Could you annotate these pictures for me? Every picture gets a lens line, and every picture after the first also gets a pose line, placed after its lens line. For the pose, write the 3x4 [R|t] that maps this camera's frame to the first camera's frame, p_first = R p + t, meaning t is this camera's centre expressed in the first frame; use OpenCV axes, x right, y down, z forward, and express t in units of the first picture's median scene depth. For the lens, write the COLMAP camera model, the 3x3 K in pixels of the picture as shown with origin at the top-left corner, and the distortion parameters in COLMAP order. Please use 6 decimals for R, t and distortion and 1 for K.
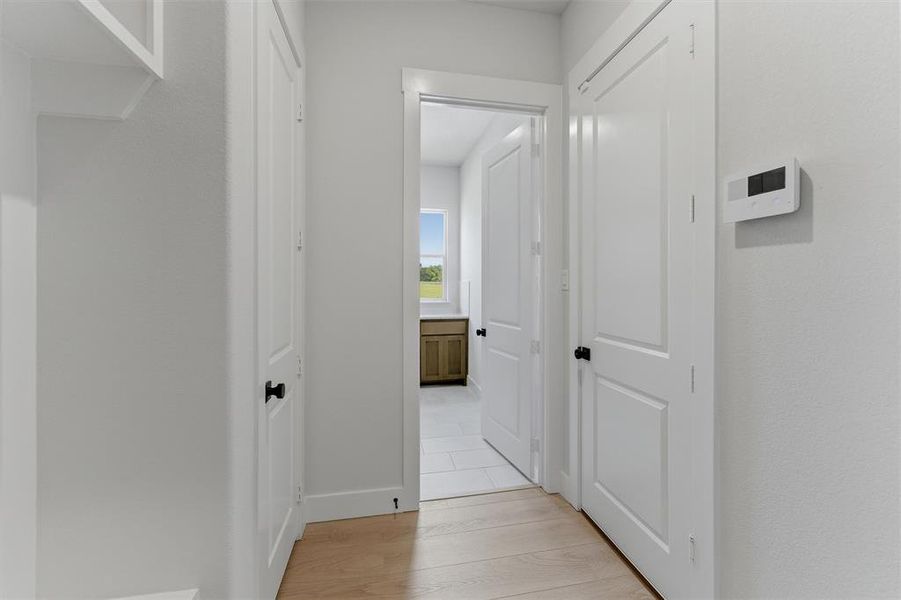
lens RADIAL K [[376.2, 0, 453.4], [0, 376.2, 282.8], [0, 0, 1]] dist [0.001173, 0.000241]
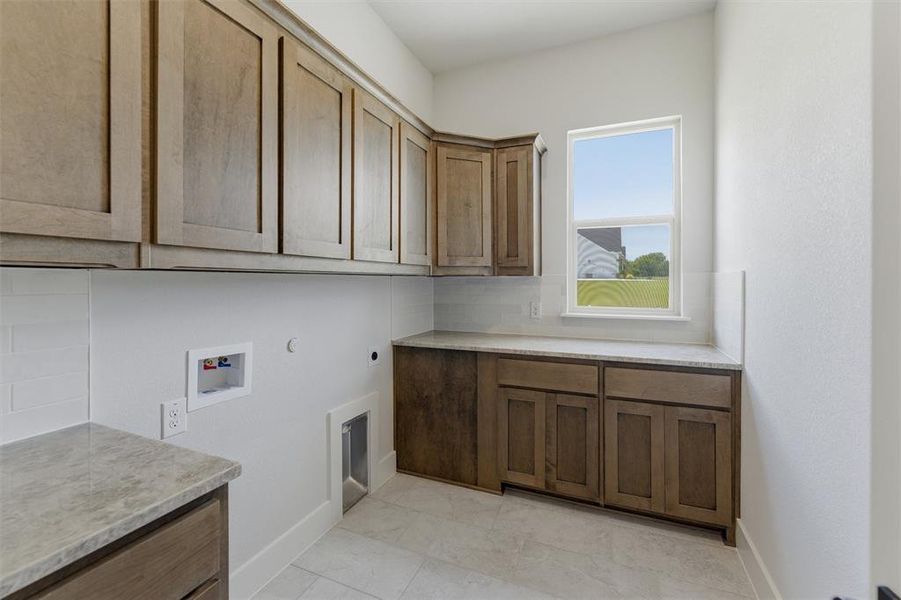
lens RADIAL K [[376.2, 0, 453.4], [0, 376.2, 282.8], [0, 0, 1]] dist [0.001173, 0.000241]
pose [[0.828304, -0.001497, -0.560277, 0.012517], [0.003943, 0.999987, 0.003157, 0.004838], [0.560265, -0.004824, 0.828299, 0.527369]]
